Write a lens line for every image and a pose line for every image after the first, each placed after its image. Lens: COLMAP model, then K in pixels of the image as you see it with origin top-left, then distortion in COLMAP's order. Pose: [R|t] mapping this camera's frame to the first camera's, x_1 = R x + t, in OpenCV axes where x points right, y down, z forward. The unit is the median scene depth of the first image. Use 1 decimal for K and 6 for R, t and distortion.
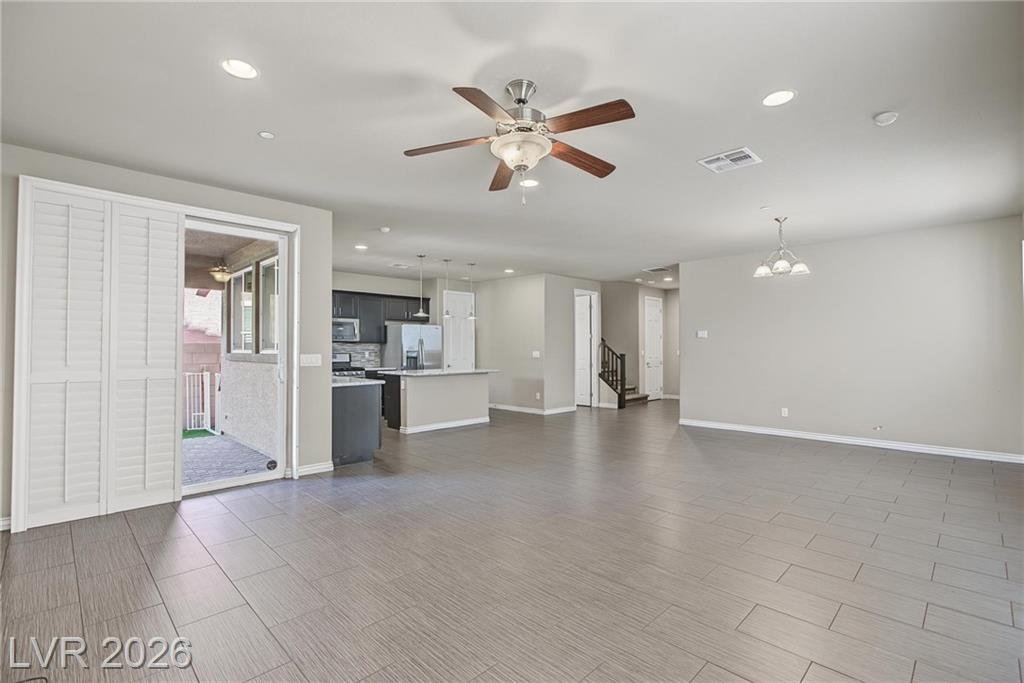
lens RADIAL K [[465.5, 0, 510.7], [0, 465.5, 341.6], [0, 0, 1]] dist [-0.011030, 0.000373]
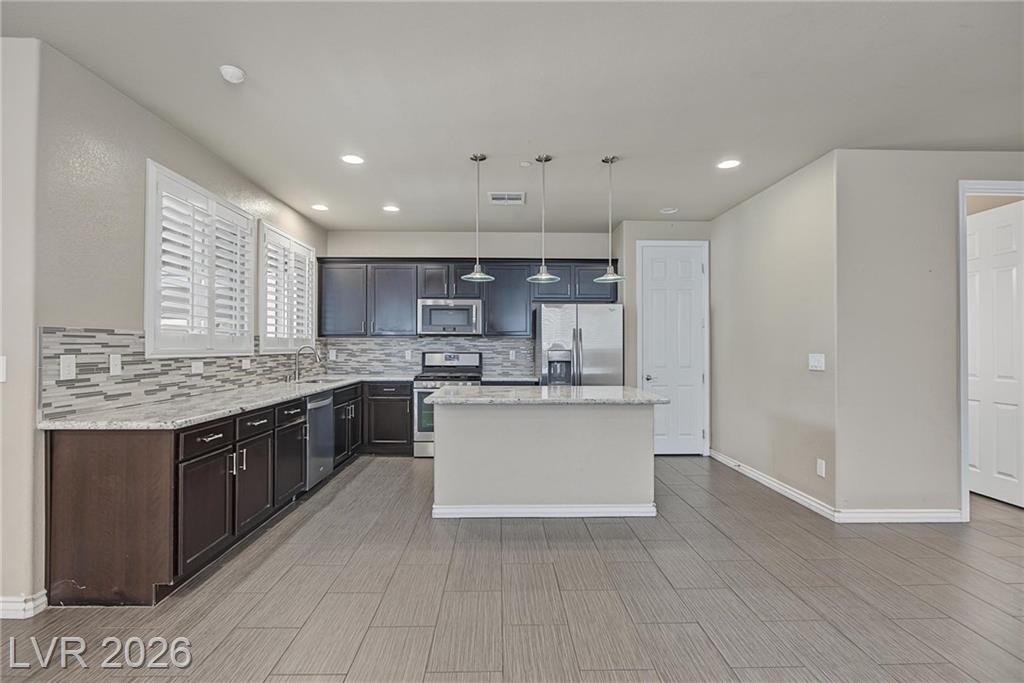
lens RADIAL K [[465.5, 0, 510.7], [0, 465.5, 341.6], [0, 0, 1]] dist [-0.011030, 0.000373]
pose [[0.726201, -0.003648, -0.687473, 0.137493], [0.008007, 0.999963, 0.003152, 0.007236], [0.687436, -0.007793, 0.726203, 0.537287]]
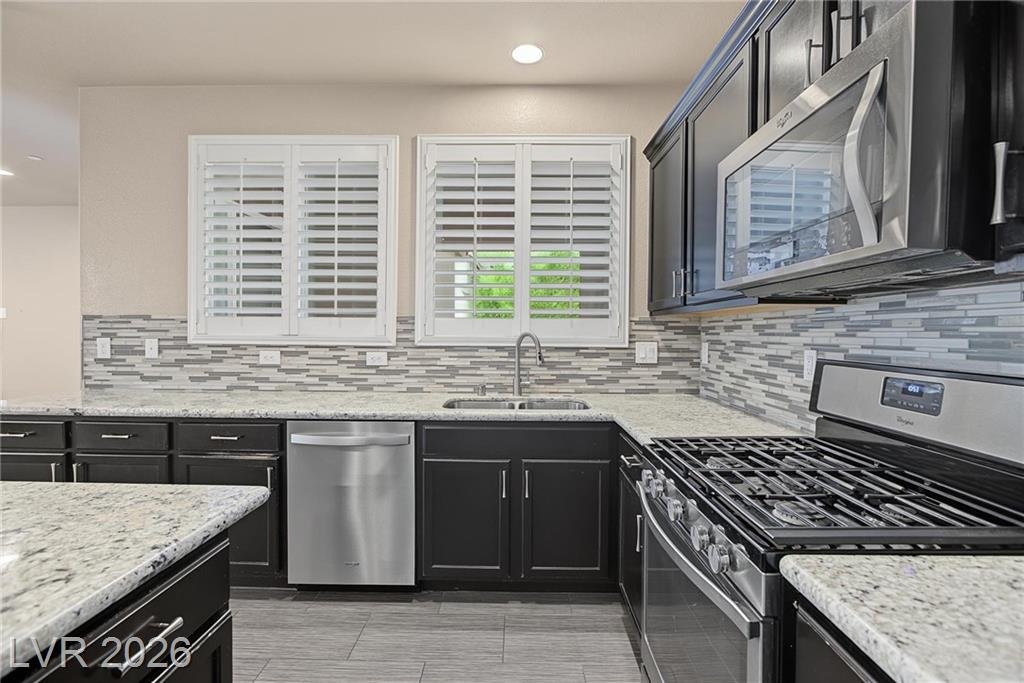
lens RADIAL K [[465.5, 0, 510.7], [0, 465.5, 341.6], [0, 0, 1]] dist [-0.011030, 0.000373]
pose [[-0.721000, 0.011019, -0.692848, -0.203402], [0.006050, 0.999936, 0.009607, 0.014767], [0.692909, 0.002735, -0.721020, 0.966767]]
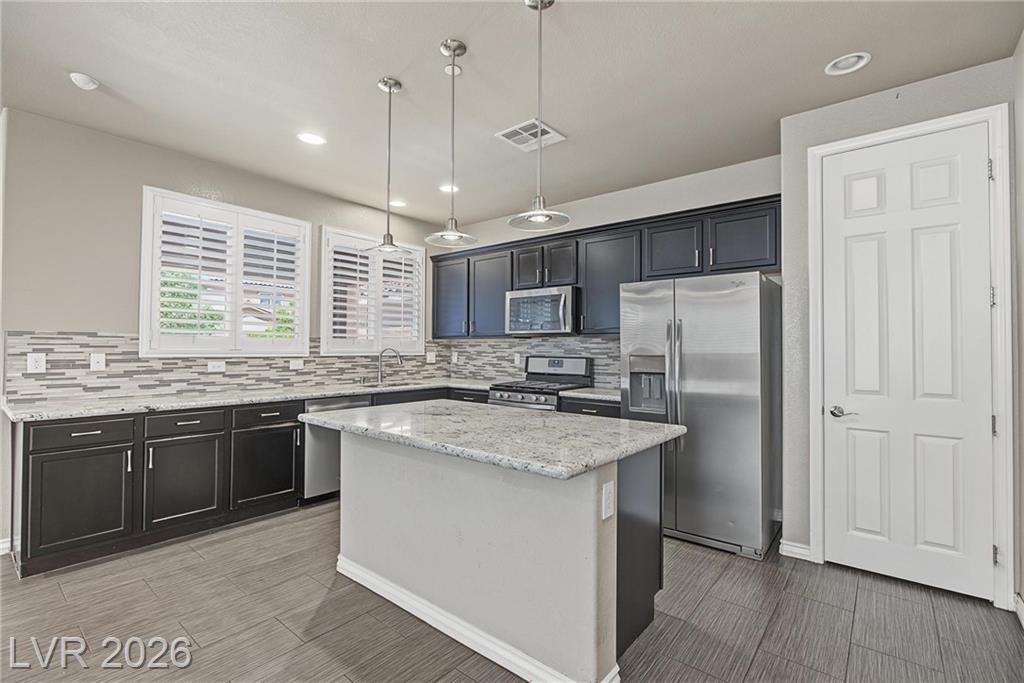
lens RADIAL K [[465.5, 0, 510.7], [0, 465.5, 341.6], [0, 0, 1]] dist [-0.011030, 0.000373]
pose [[0.100522, -0.012192, -0.994860, 0.132842], [0.010340, 0.999884, -0.011209, 0.012476], [0.994881, -0.009160, 0.100637, 0.852015]]
